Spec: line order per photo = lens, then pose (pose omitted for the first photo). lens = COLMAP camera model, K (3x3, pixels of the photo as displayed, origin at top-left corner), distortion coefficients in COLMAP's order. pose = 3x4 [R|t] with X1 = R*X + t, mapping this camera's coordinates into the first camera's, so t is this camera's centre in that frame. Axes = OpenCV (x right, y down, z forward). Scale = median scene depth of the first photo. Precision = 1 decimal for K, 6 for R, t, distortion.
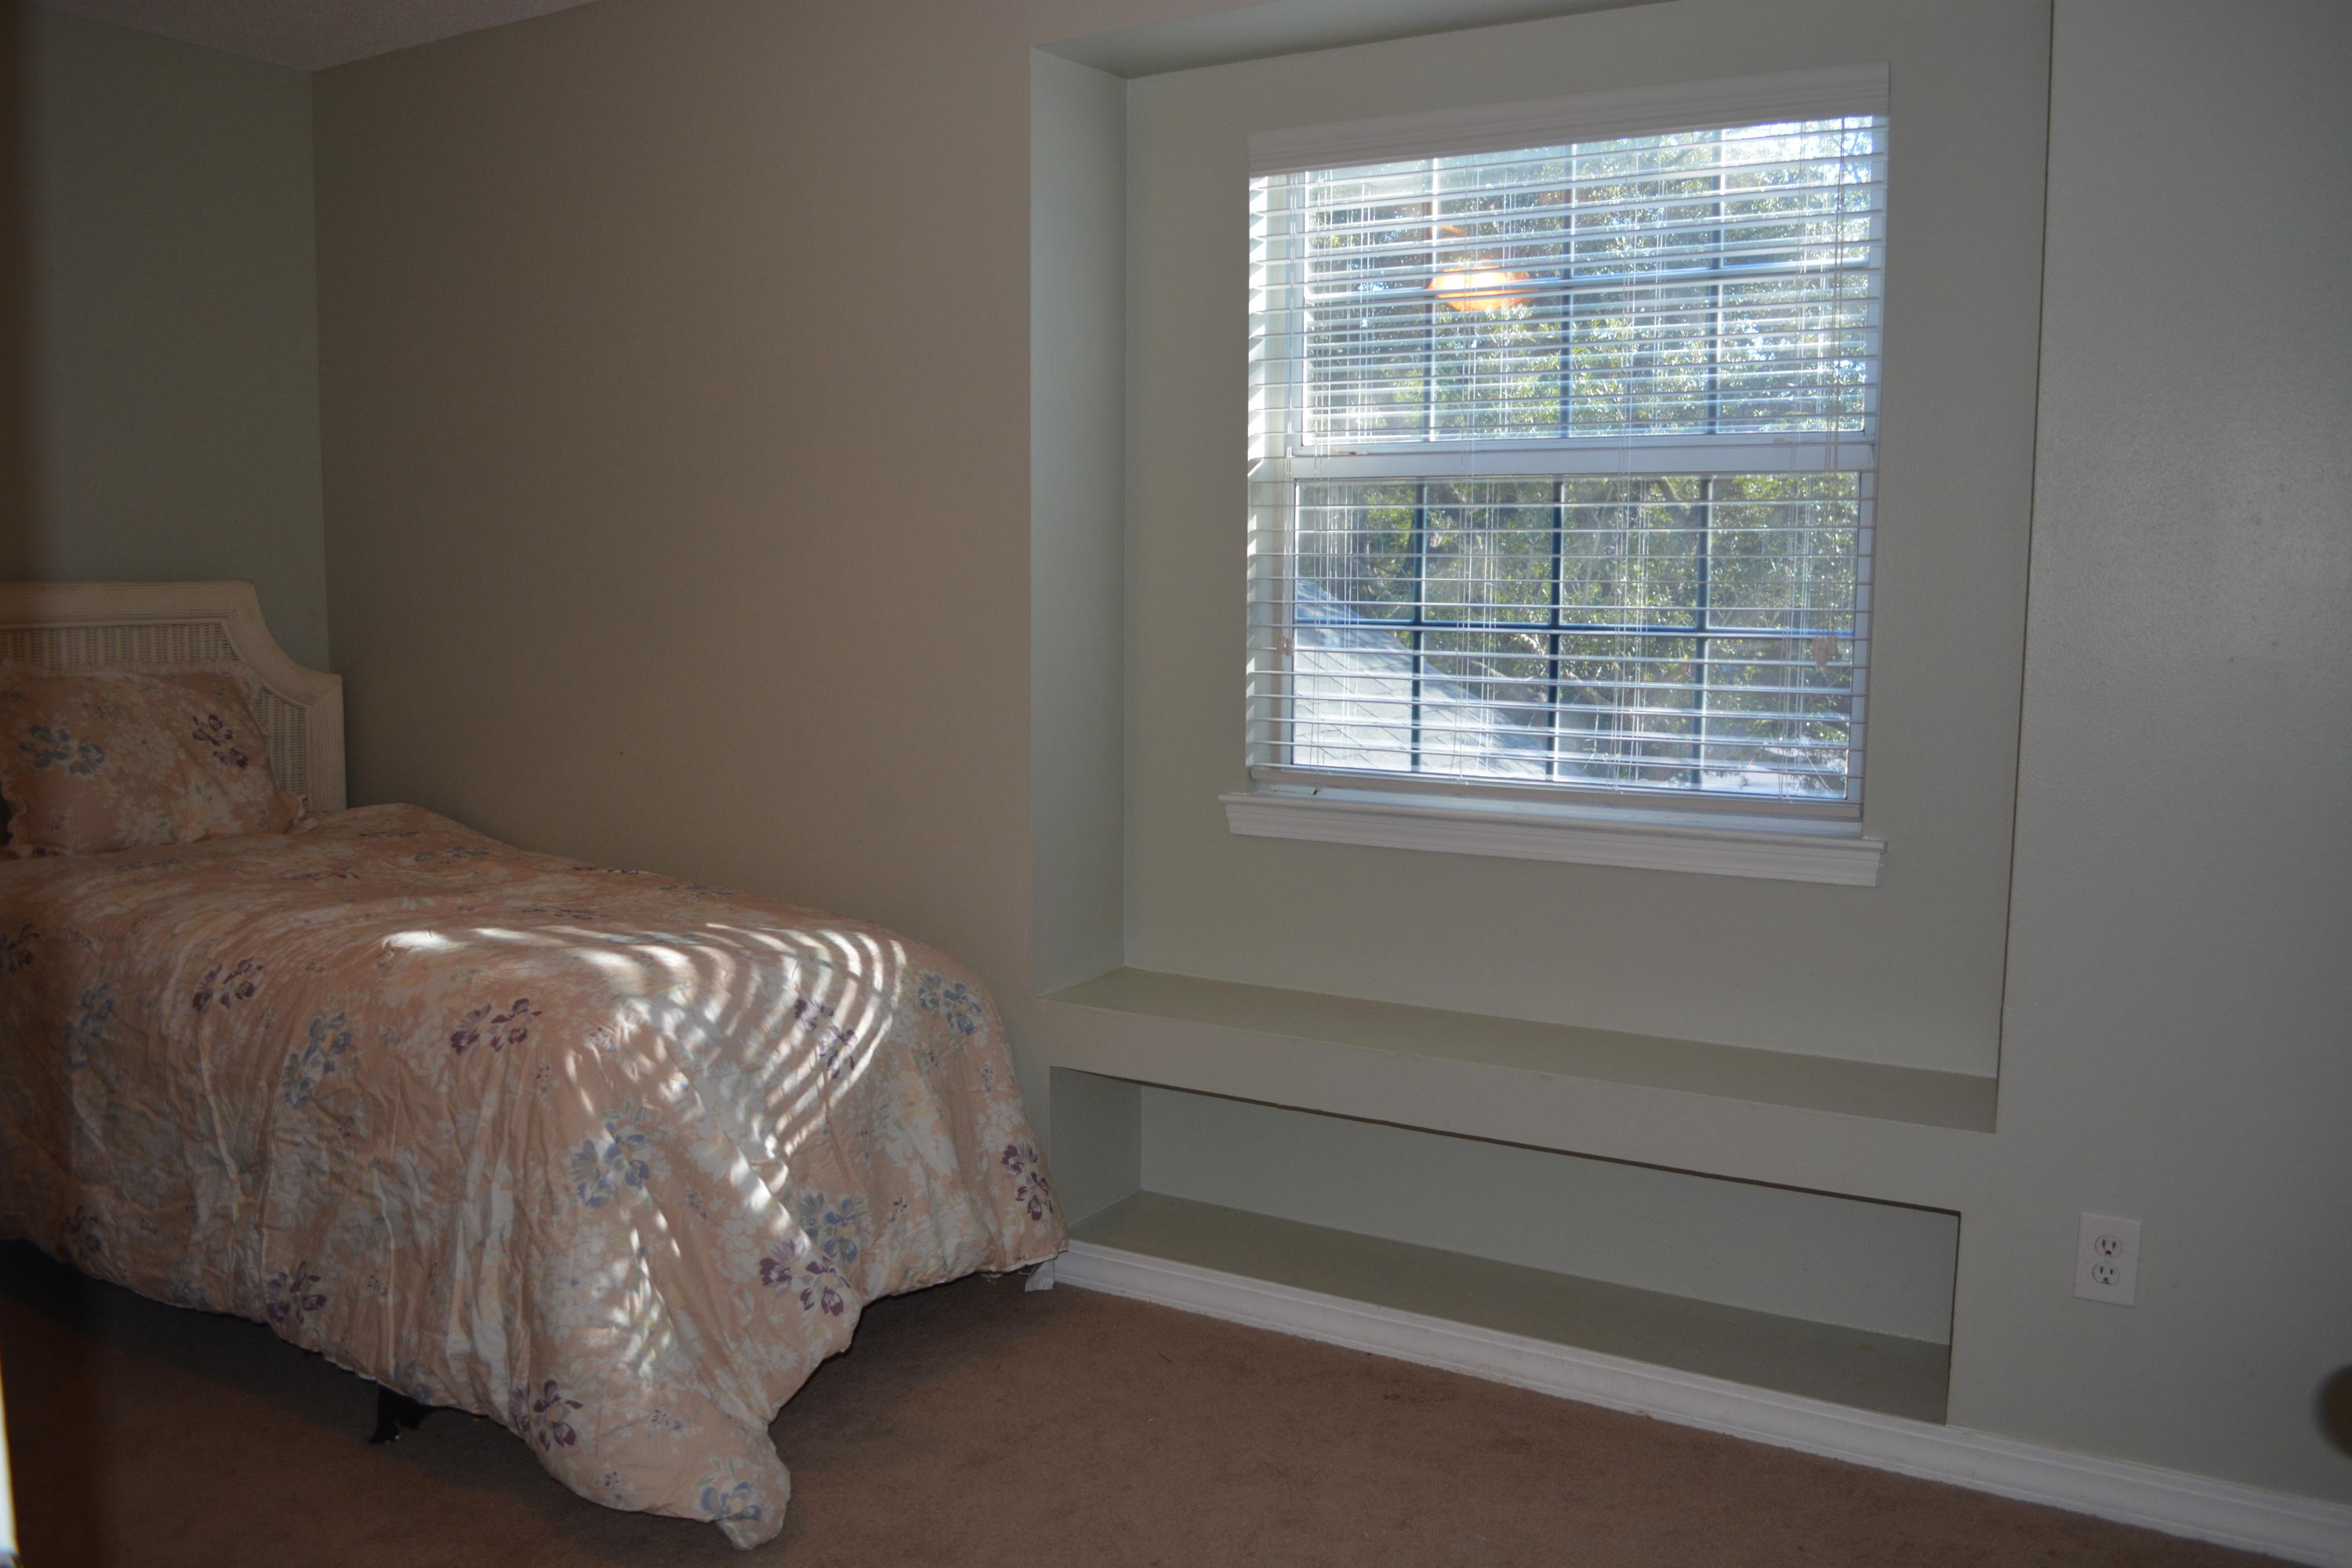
lens RADIAL K [[1859.6, 0, 1191.0], [0, 1859.6, 781.8], [0, 0, 1]] dist [-0.085669, 0.012763]
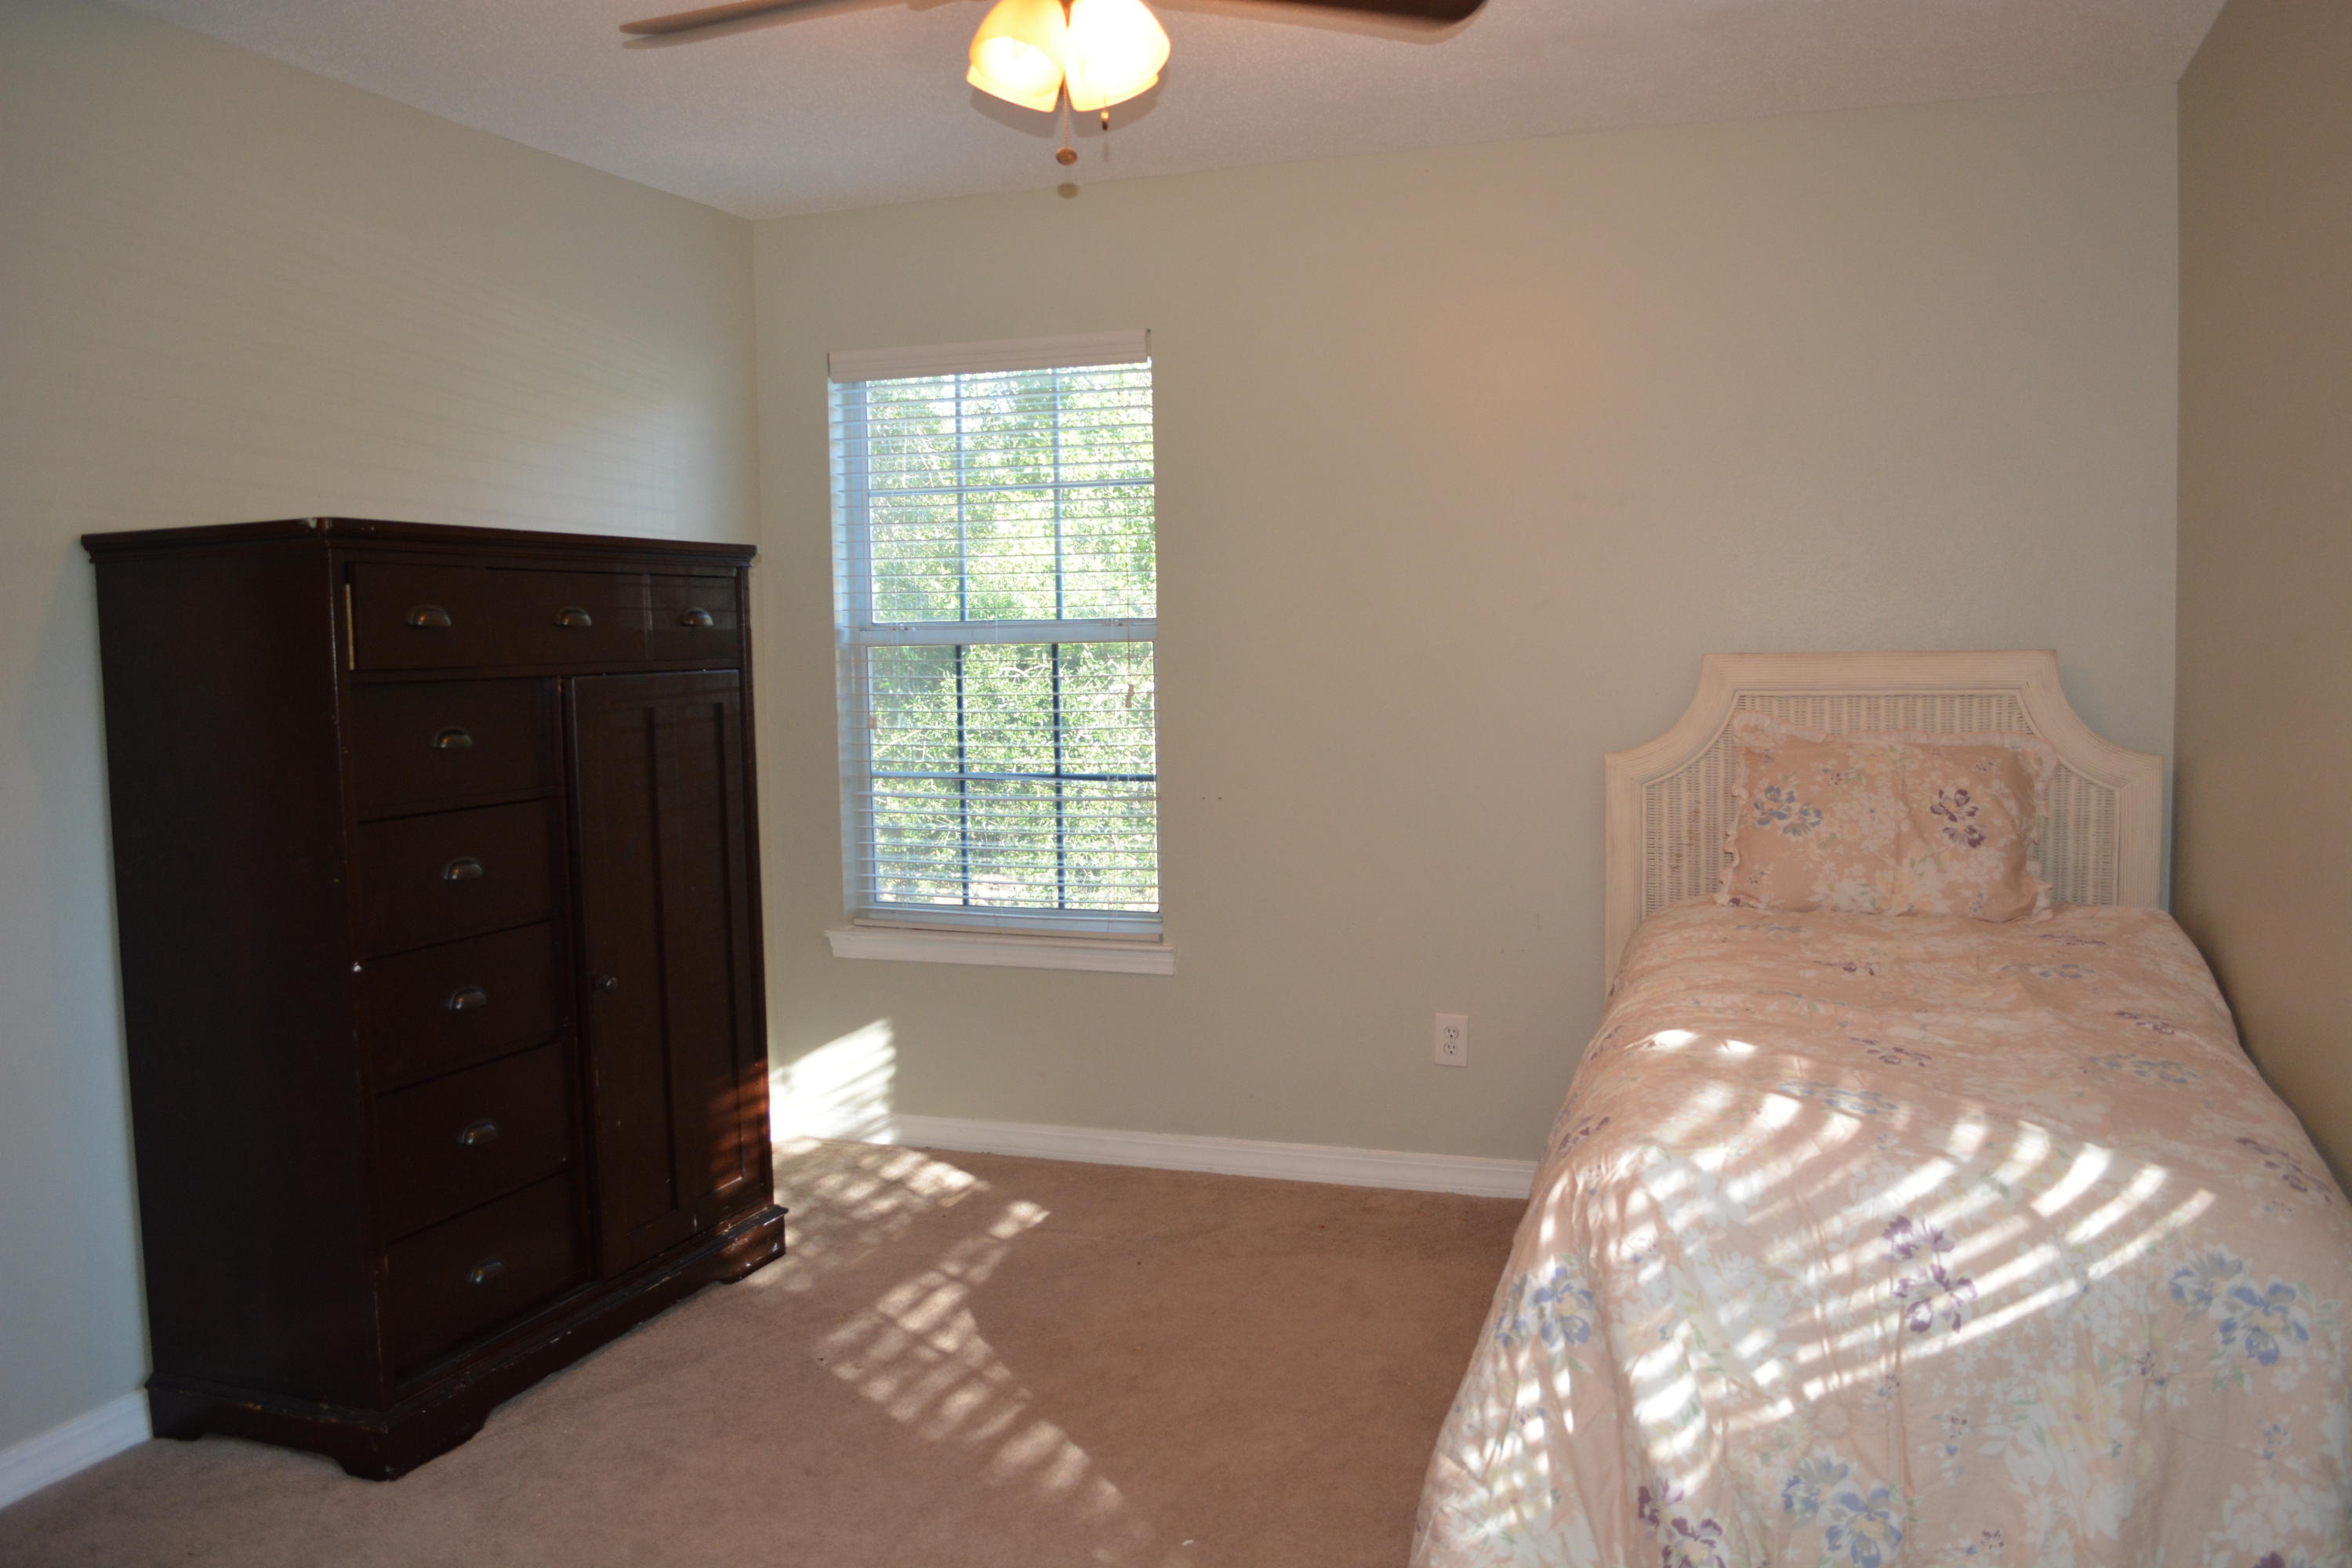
lens RADIAL K [[1859.6, 0, 1191.0], [0, 1859.6, 781.8], [0, 0, 1]] dist [-0.085669, 0.012763]
pose [[0.182643, 0.069811, -0.980698, 0.421310], [-0.089409, 0.994522, 0.054144, -0.069504], [0.979106, 0.077794, 0.187884, 0.499131]]
